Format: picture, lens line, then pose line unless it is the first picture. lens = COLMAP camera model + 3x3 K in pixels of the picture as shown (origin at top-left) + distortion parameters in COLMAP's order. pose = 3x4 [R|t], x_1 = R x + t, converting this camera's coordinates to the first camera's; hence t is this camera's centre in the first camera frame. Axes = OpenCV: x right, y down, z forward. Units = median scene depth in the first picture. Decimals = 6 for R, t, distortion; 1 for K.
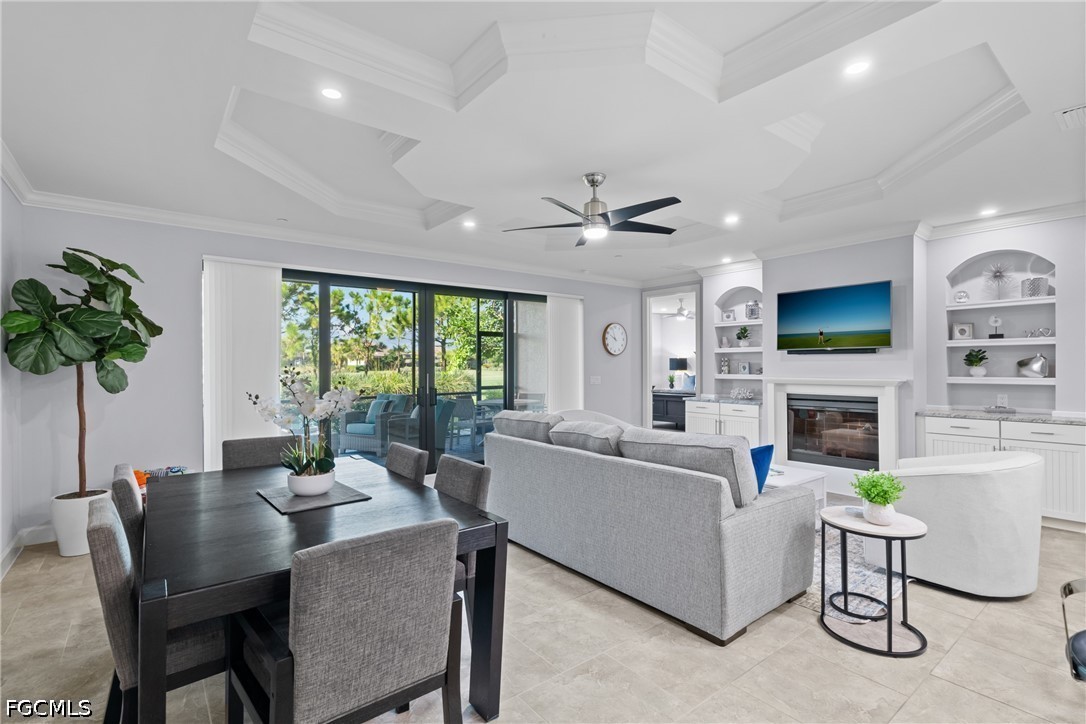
lens RADIAL K [[510.4, 0, 548.4], [0, 510.4, 361.9], [0, 0, 1]] dist [0.014762, 0.000531]
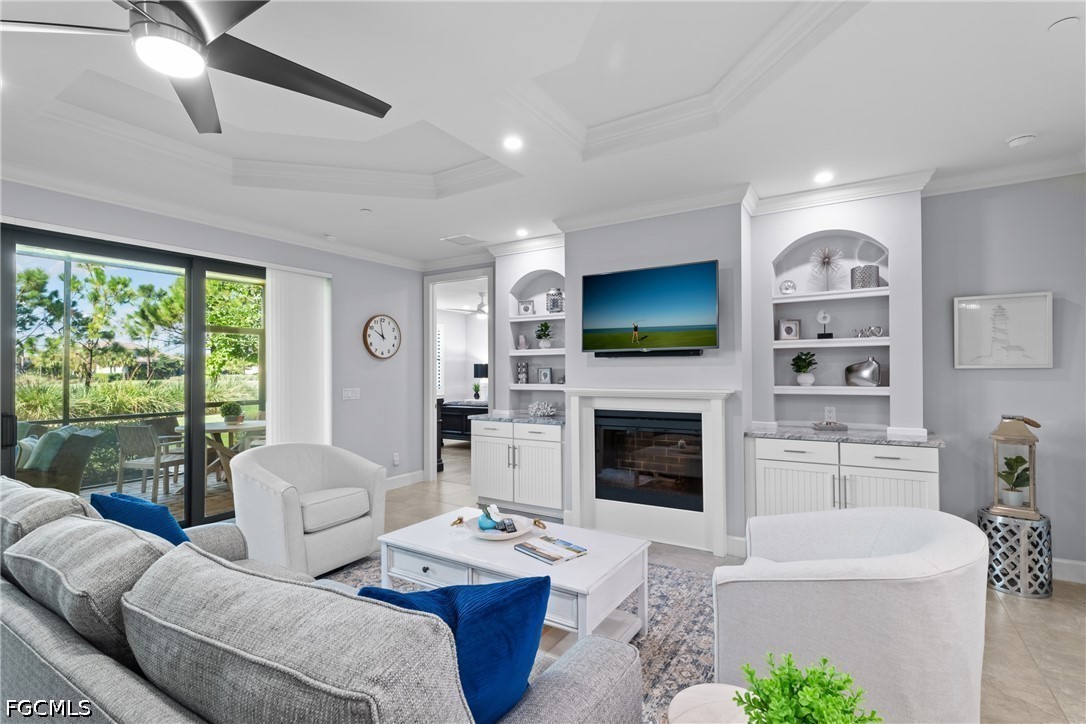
lens RADIAL K [[510.4, 0, 548.4], [0, 510.4, 361.9], [0, 0, 1]] dist [0.014762, 0.000531]
pose [[0.943540, 0.004228, 0.331233, 0.134879], [0.000303, 0.999907, -0.013626, 0.001690], [-0.331260, 0.012957, 0.943451, 0.276463]]
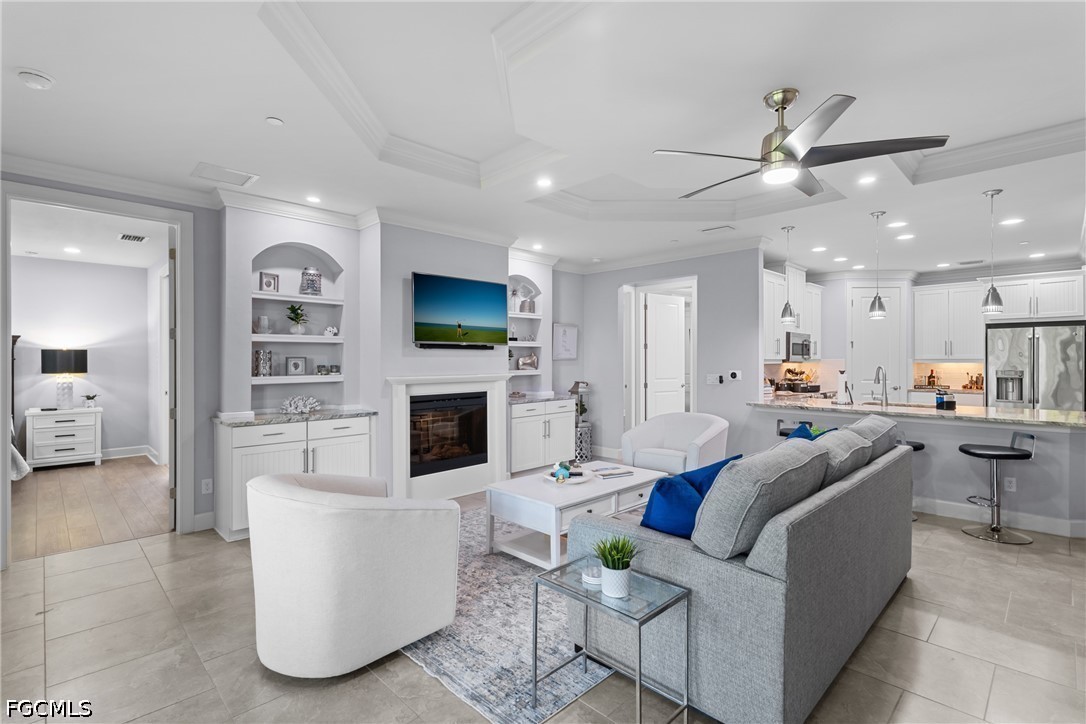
lens RADIAL K [[510.4, 0, 548.4], [0, 510.4, 361.9], [0, 0, 1]] dist [0.014762, 0.000531]
pose [[-0.108529, 0.000209, 0.994093, -0.324092], [-0.001385, 0.999999, -0.000361, 0.006250], [-0.994092, -0.001416, -0.108529, 0.769410]]
